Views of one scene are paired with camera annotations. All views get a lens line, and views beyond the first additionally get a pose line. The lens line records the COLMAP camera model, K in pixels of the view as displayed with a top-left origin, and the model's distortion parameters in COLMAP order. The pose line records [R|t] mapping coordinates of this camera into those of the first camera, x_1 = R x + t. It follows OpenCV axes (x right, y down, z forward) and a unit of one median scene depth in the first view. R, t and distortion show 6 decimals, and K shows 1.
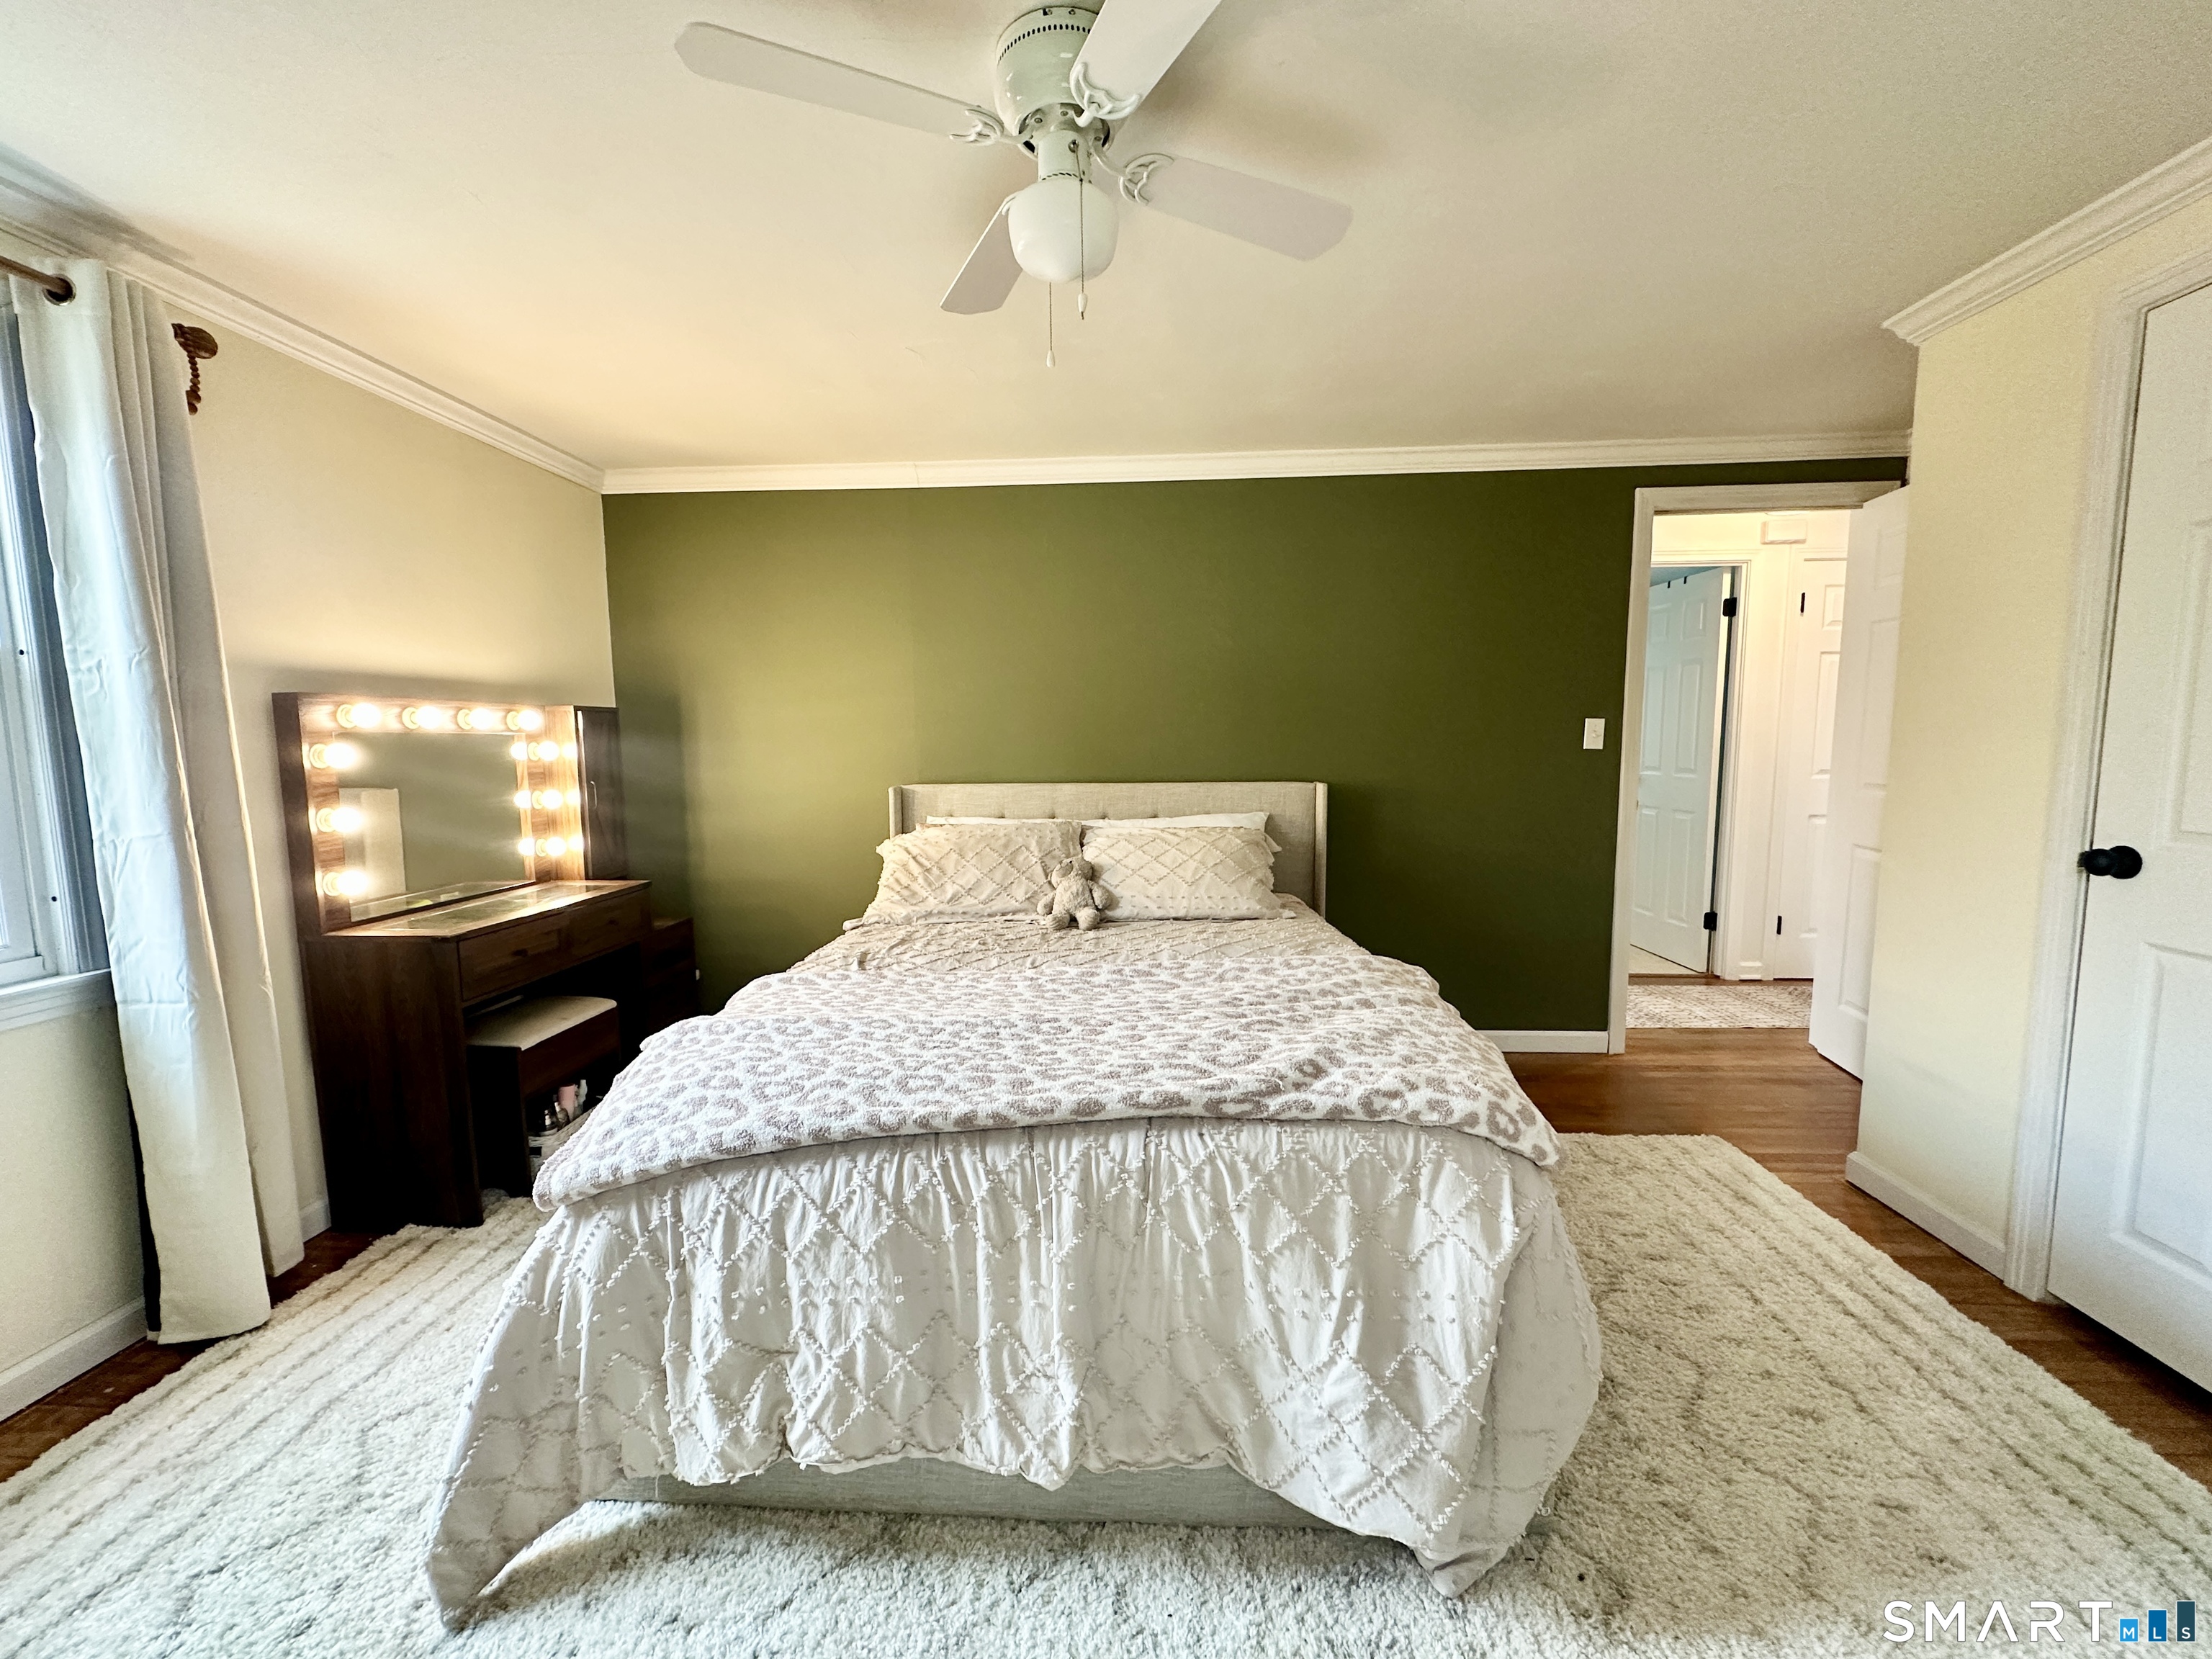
lens RADIAL K [[882.3, 0, 1108.3], [0, 882.3, 827.6], [0, 0, 1]] dist [-0.001623, 0.000639]
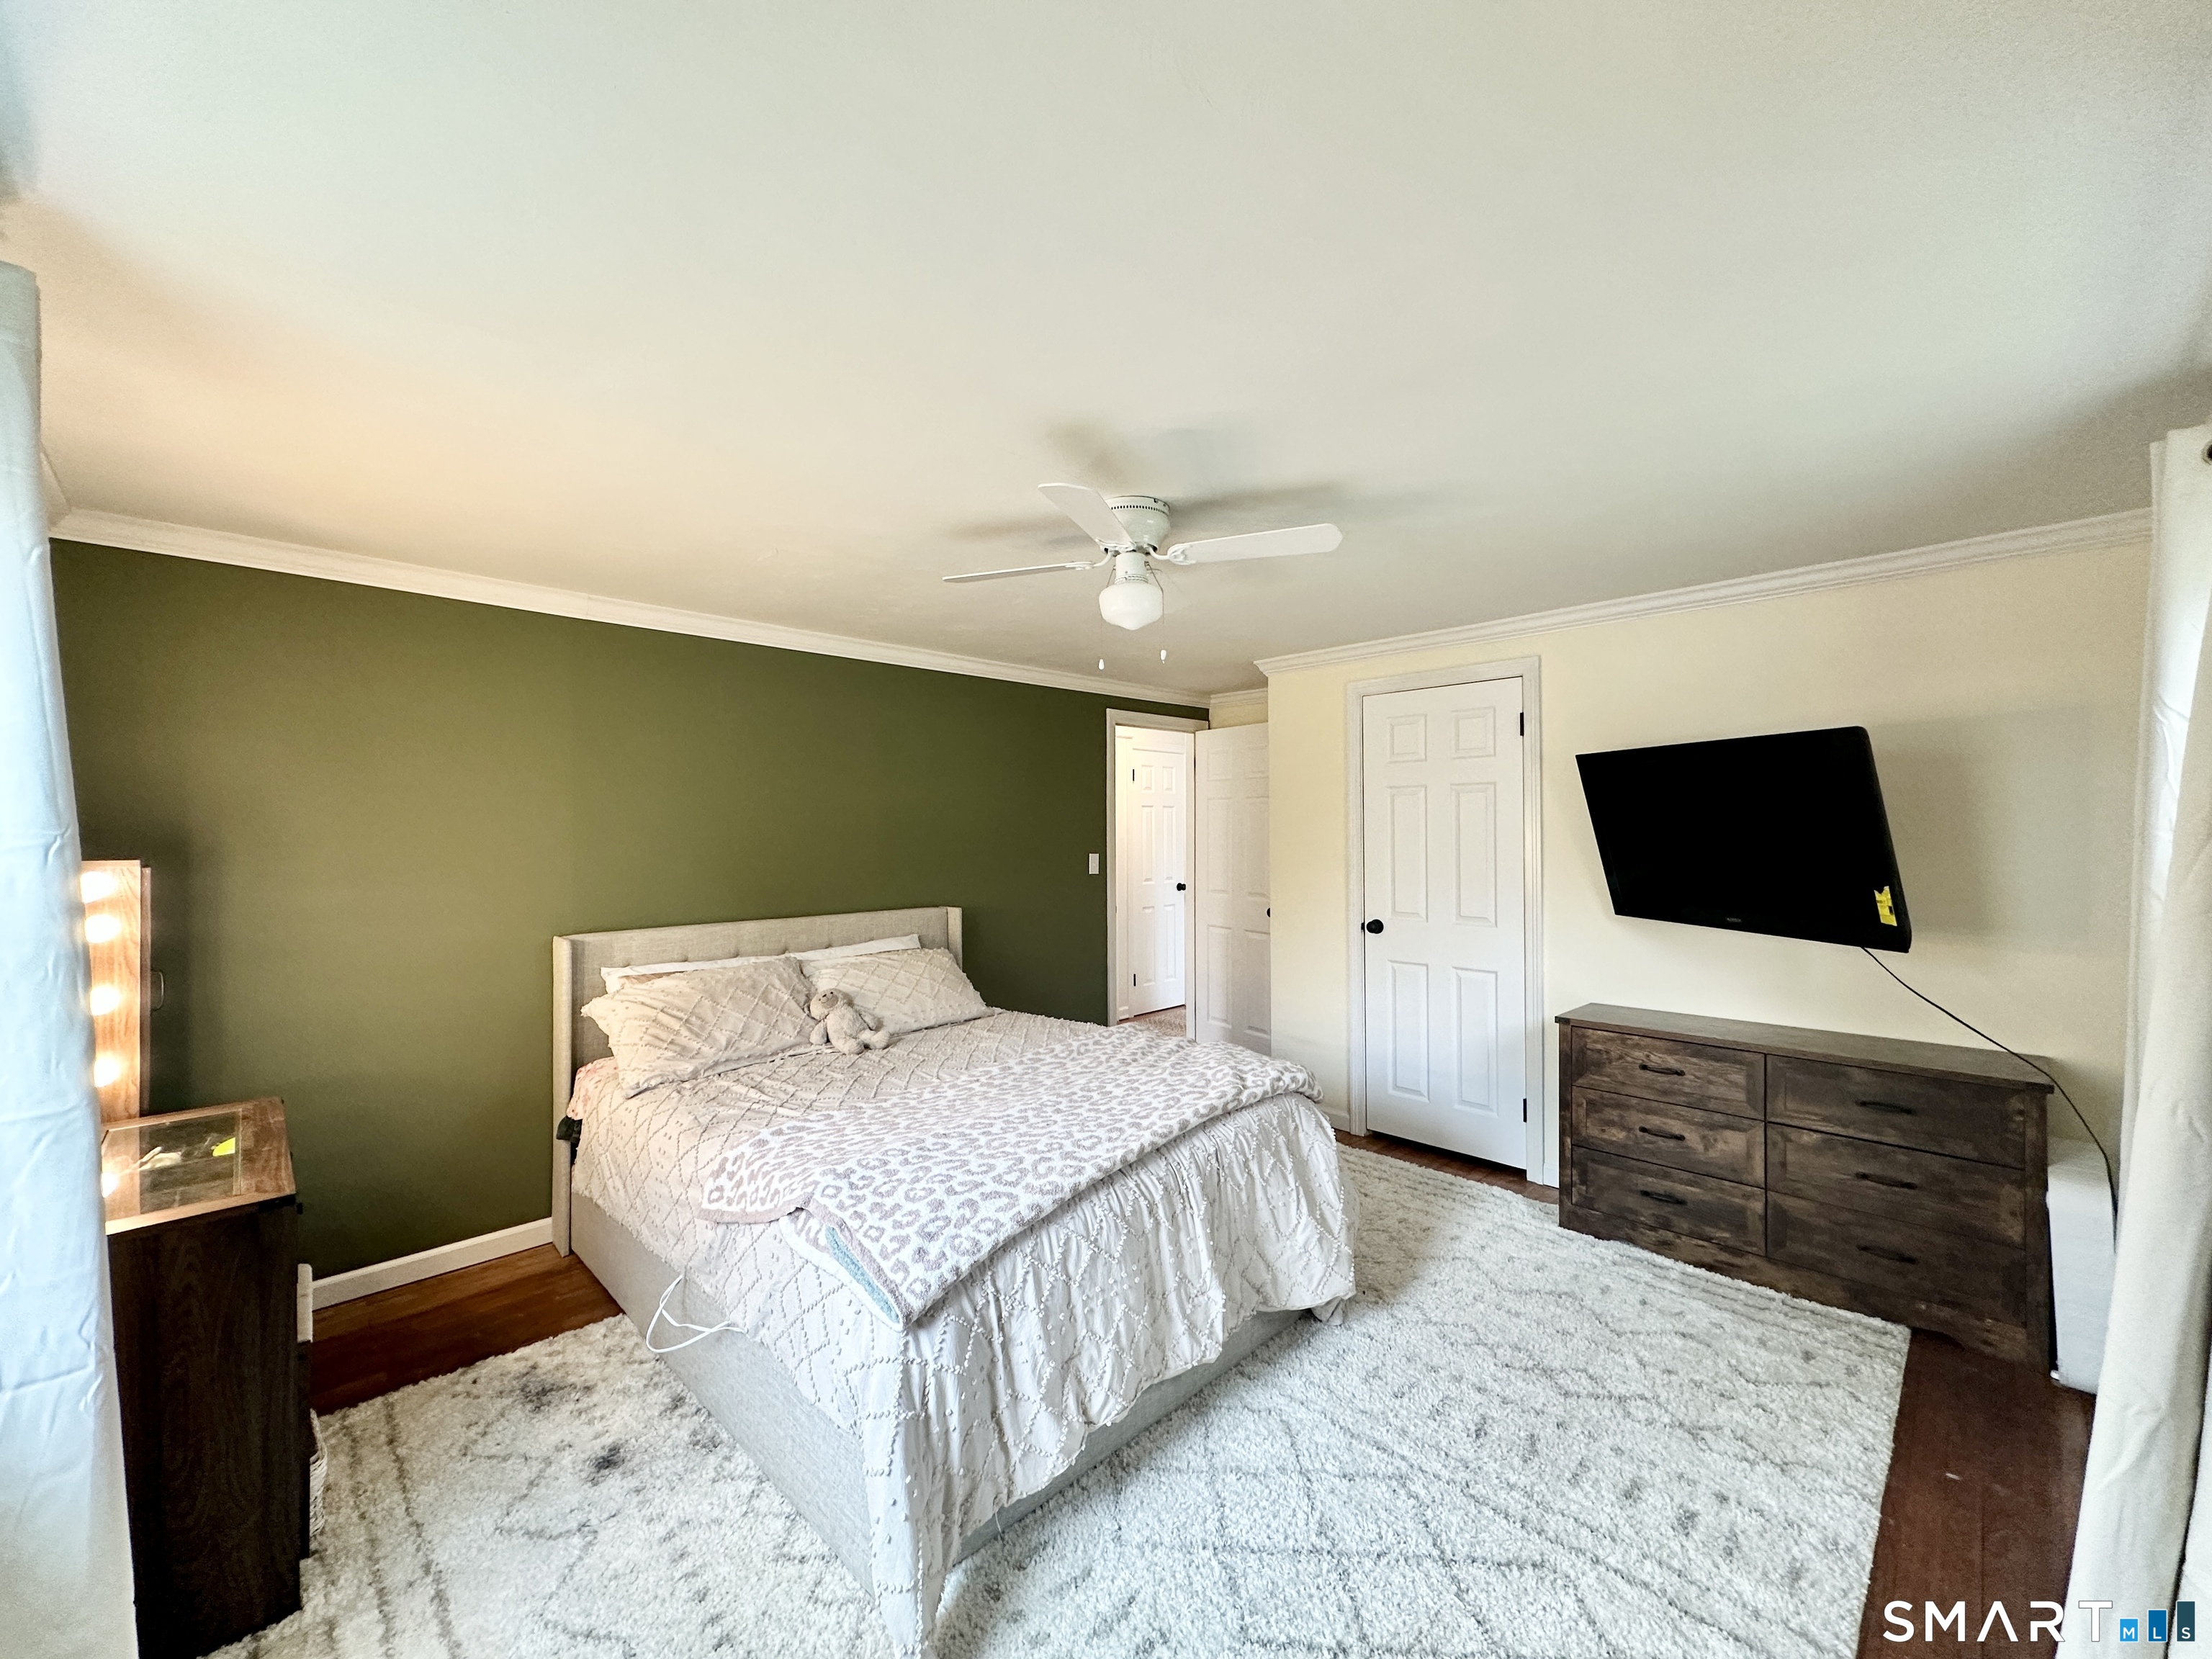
lens RADIAL K [[882.3, 0, 1107.0], [0, 882.3, 827.5], [0, 0, 1]] dist [-0.001623, 0.000639]
pose [[0.664759, 0.008744, 0.747006, -1.347631], [0.075955, 0.993959, -0.079226, -0.113770], [-0.743186, 0.109405, 0.660079, -0.039154]]
